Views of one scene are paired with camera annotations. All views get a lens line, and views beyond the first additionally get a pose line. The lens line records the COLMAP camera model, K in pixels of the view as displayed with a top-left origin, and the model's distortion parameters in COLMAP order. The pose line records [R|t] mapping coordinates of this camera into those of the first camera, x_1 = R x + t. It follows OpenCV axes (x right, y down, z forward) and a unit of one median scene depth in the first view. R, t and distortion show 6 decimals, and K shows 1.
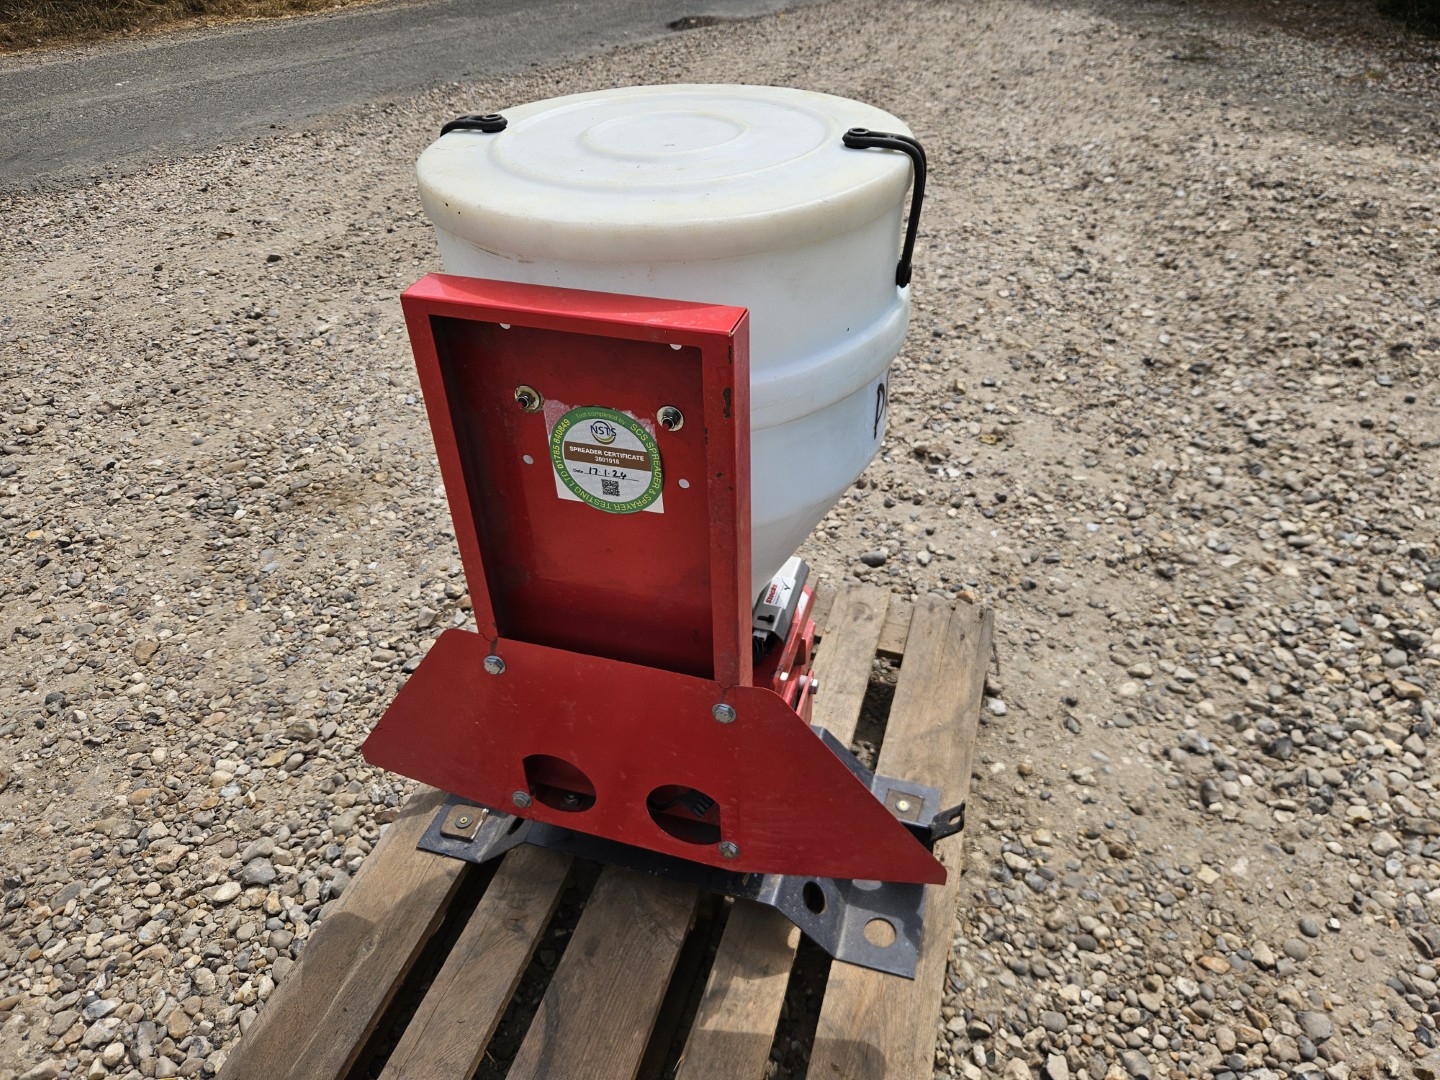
lens RADIAL K [[979.2, 0, 733.7], [0, 979.2, 535.9], [0, 0, 1]] dist [0.057530, -0.052091]
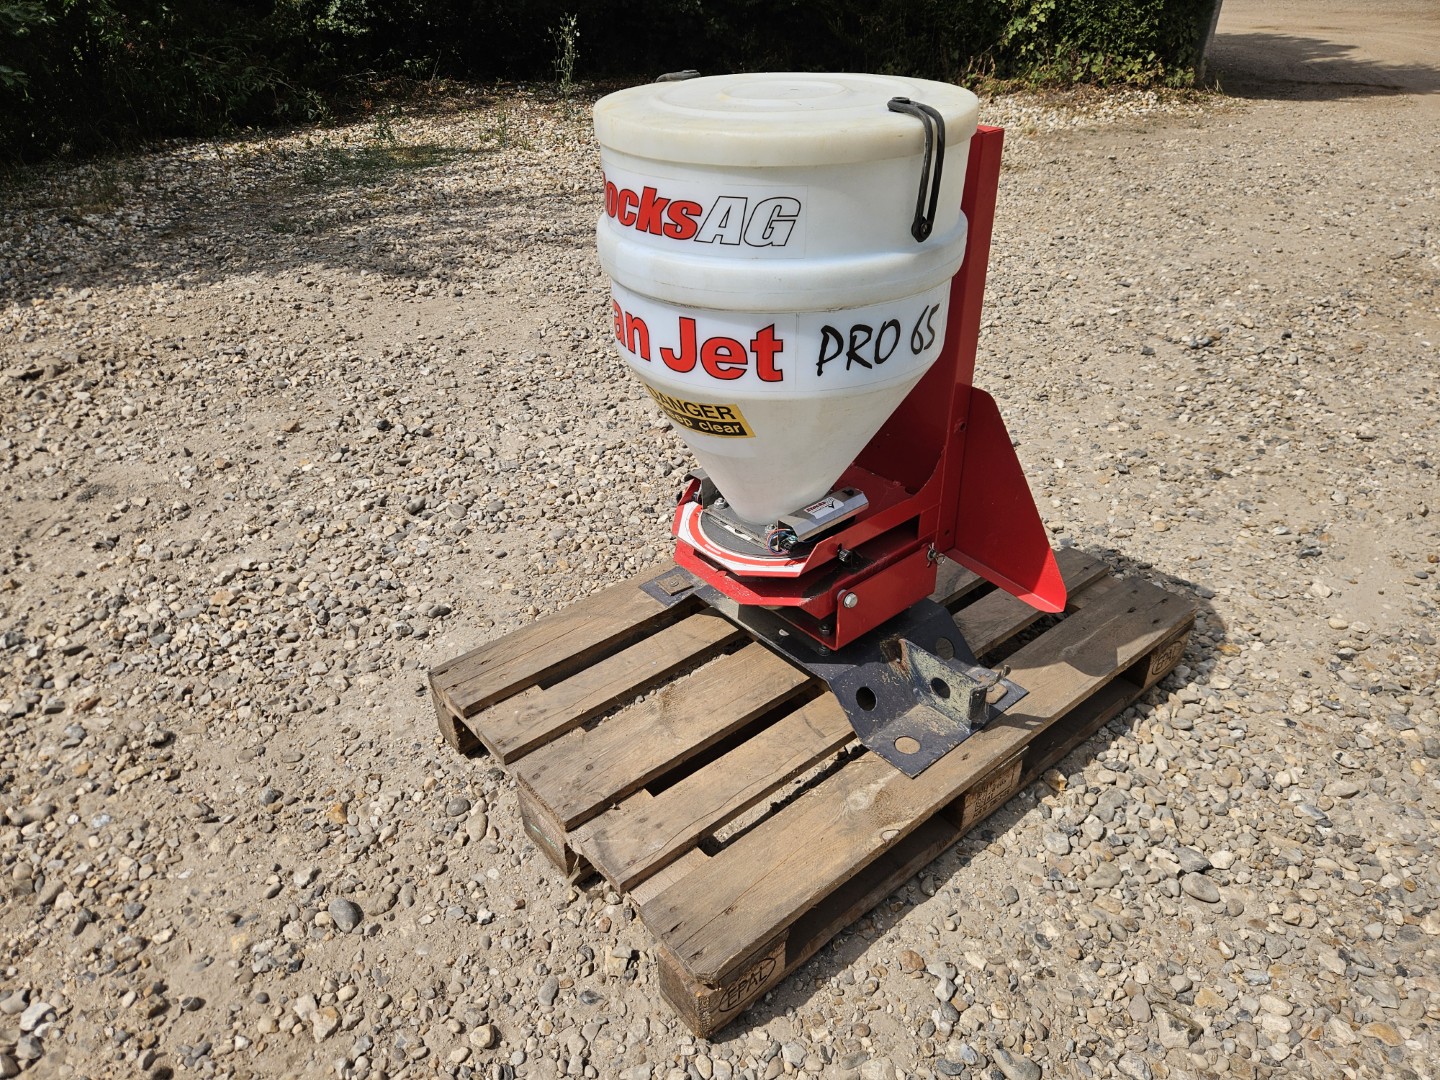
lens RADIAL K [[968.3, 0, 711.4], [0, 968.3, 541.4], [0, 0, 1]] dist [0.059762, -0.050617]
pose [[-0.835444, -0.249582, 0.489634, -0.228974], [0.362361, 0.419677, 0.832205, -0.377980], [-0.413191, 0.872686, -0.260178, 0.562888]]
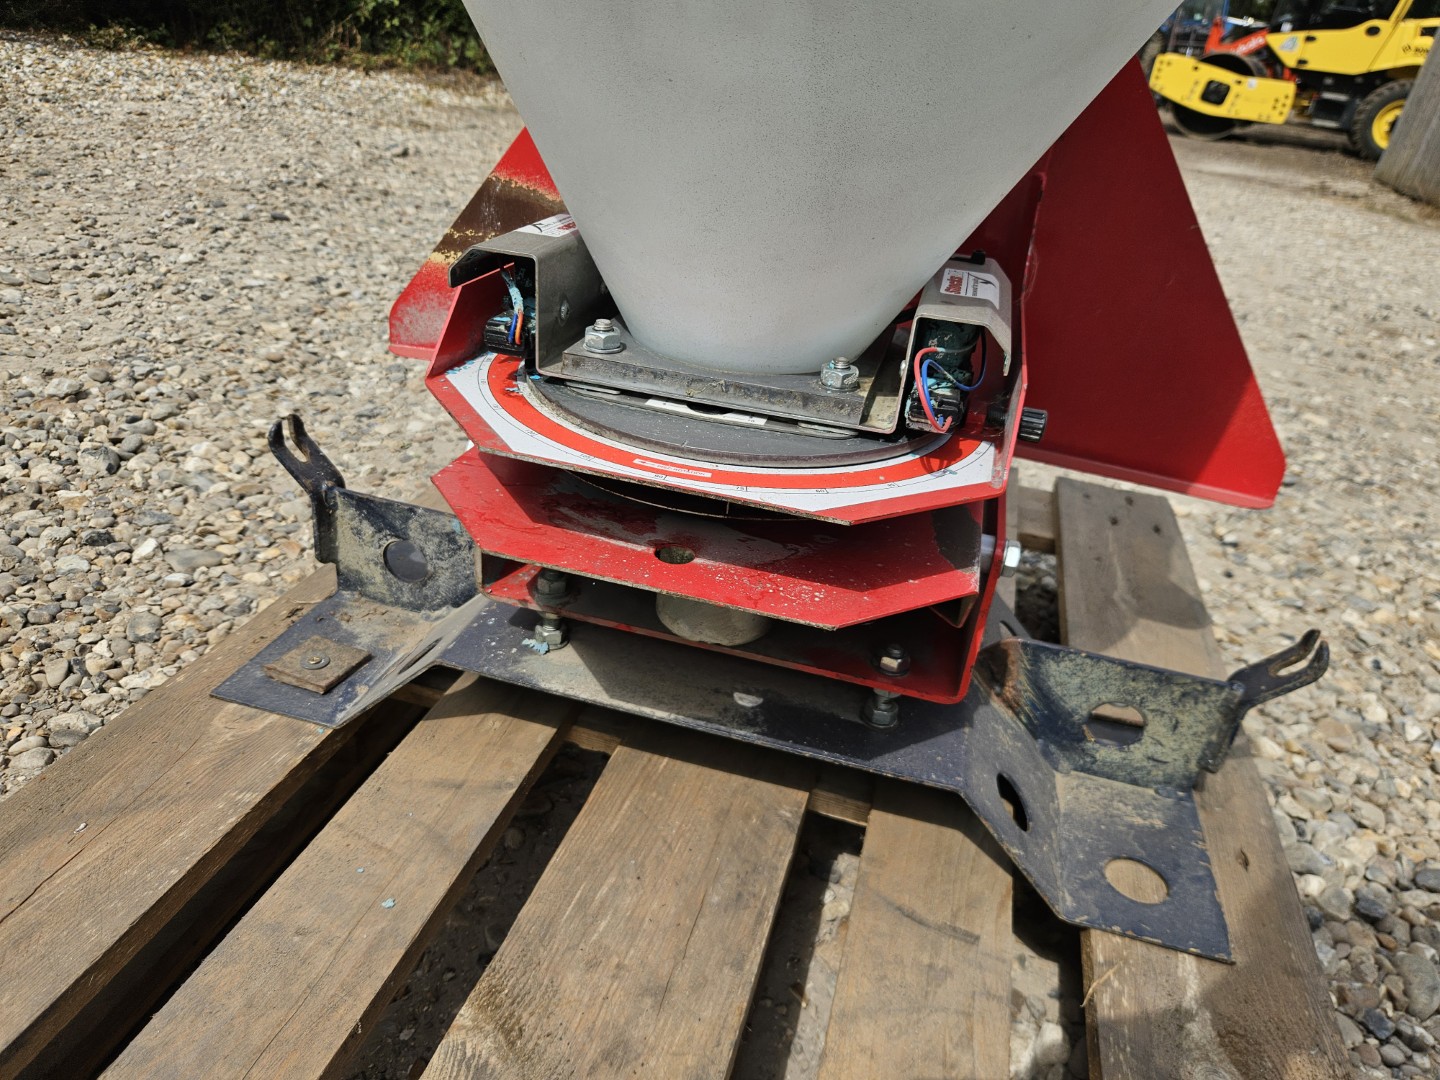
lens RADIAL K [[994.0, 0, 733.4], [0, 994.0, 517.5], [0, 0, 1]] dist [0.057653, -0.056438]
pose [[-0.995842, -0.055810, -0.071999, -0.002162], [-0.089383, 0.446065, 0.890526, -0.109685], [-0.017584, 0.893259, -0.449198, 0.512803]]
